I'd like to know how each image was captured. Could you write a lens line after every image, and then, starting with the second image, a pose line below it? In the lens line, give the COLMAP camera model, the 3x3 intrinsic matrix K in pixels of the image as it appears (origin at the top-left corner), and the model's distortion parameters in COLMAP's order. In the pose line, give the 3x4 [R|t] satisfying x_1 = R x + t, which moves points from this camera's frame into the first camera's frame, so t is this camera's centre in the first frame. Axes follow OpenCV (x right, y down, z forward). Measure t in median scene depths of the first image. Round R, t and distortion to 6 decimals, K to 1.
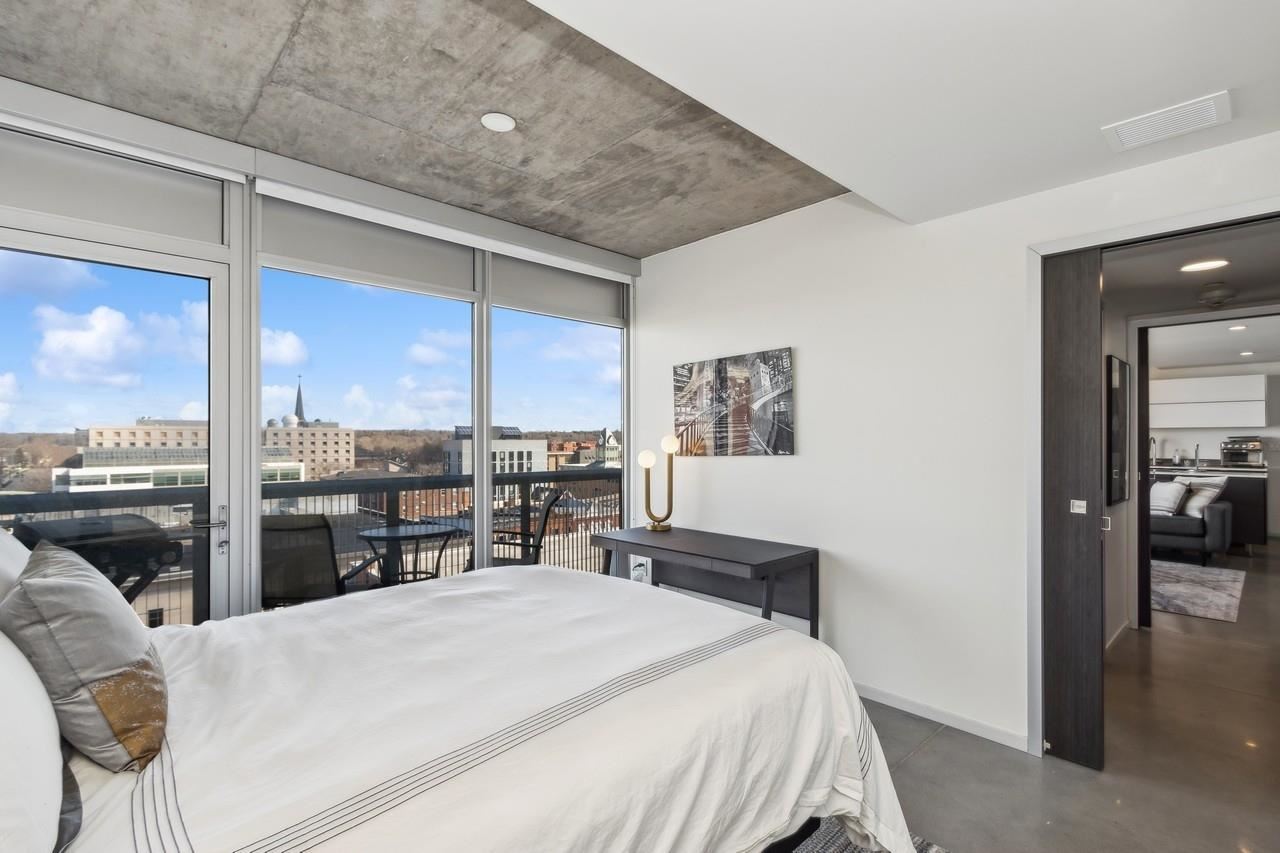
lens RADIAL K [[594.8, 0, 632.0], [0, 594.8, 432.8], [0, 0, 1]] dist [0.008335, -0.000080]
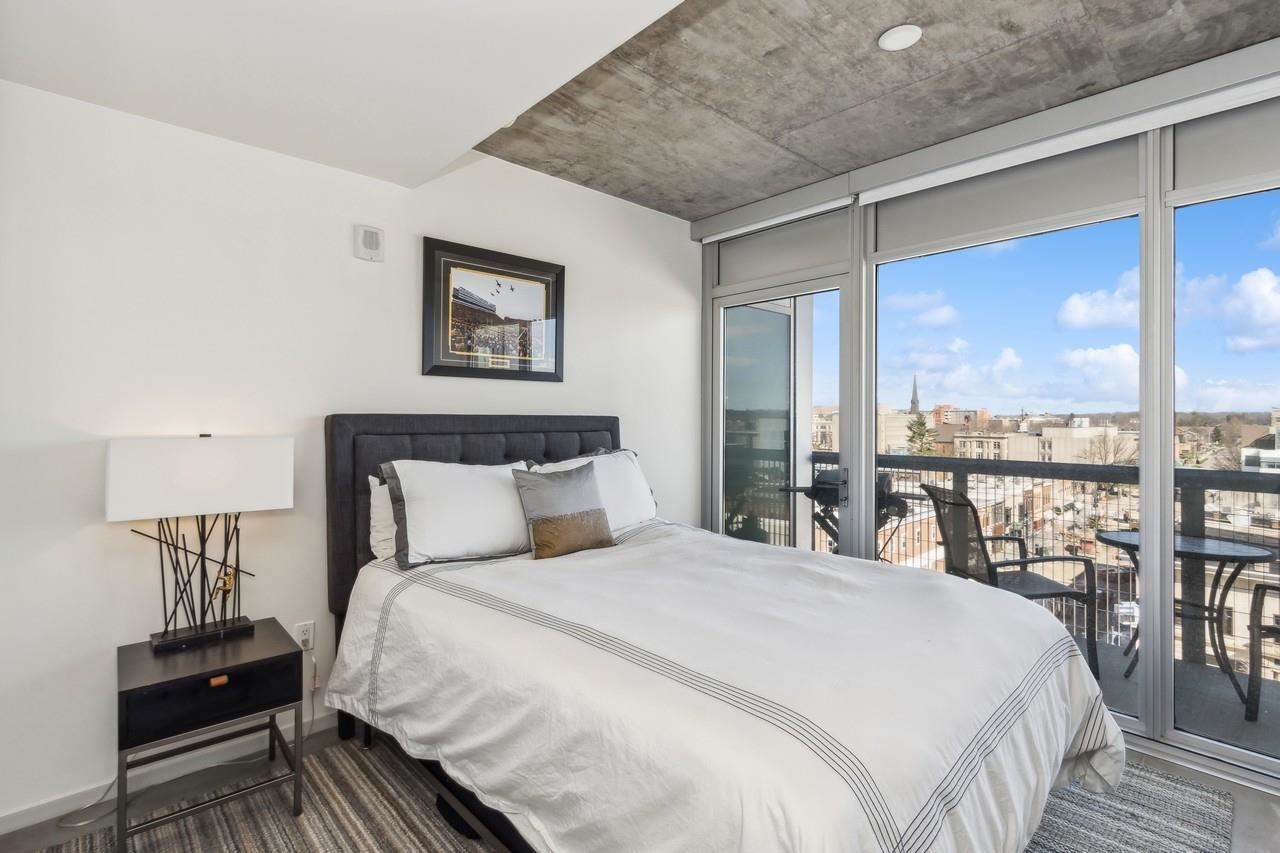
lens RADIAL K [[597.4, 0, 633.9], [0, 597.4, 415.7], [0, 0, 1]] dist [0.001033, -0.000283]
pose [[-0.002652, -0.001575, -0.999995, 0.500359], [0.007621, 0.999970, -0.001595, 0.009398], [0.999967, -0.007625, -0.002640, 0.501945]]
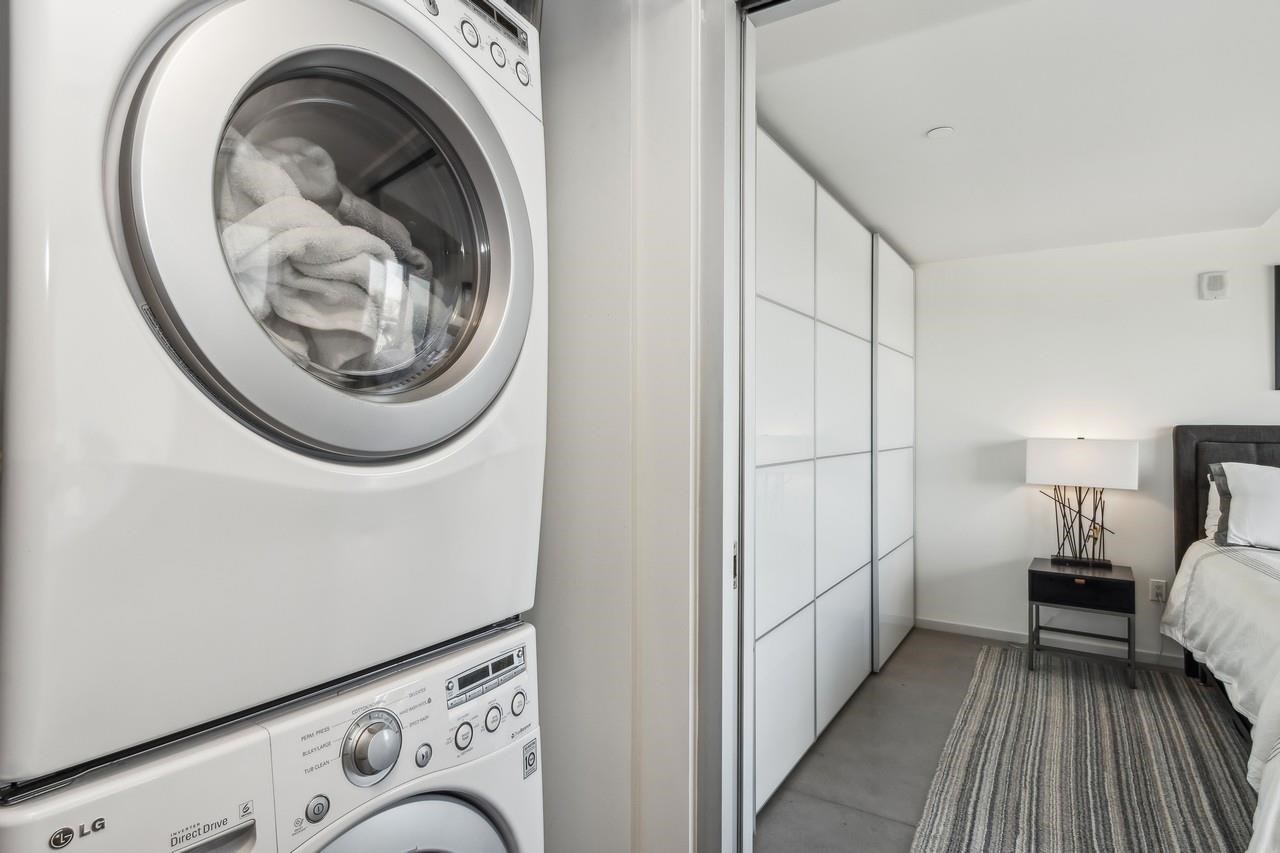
lens RADIAL K [[694.0, 0, 639.4], [0, 694.0, 410.5], [0, 0, 1]] dist [0.001528, 0.001111]
pose [[-0.963587, -0.007037, -0.267301, 0.942153], [0.000218, 0.999633, -0.027105, 0.010134], [0.267393, -0.026176, -0.963232, 1.025148]]
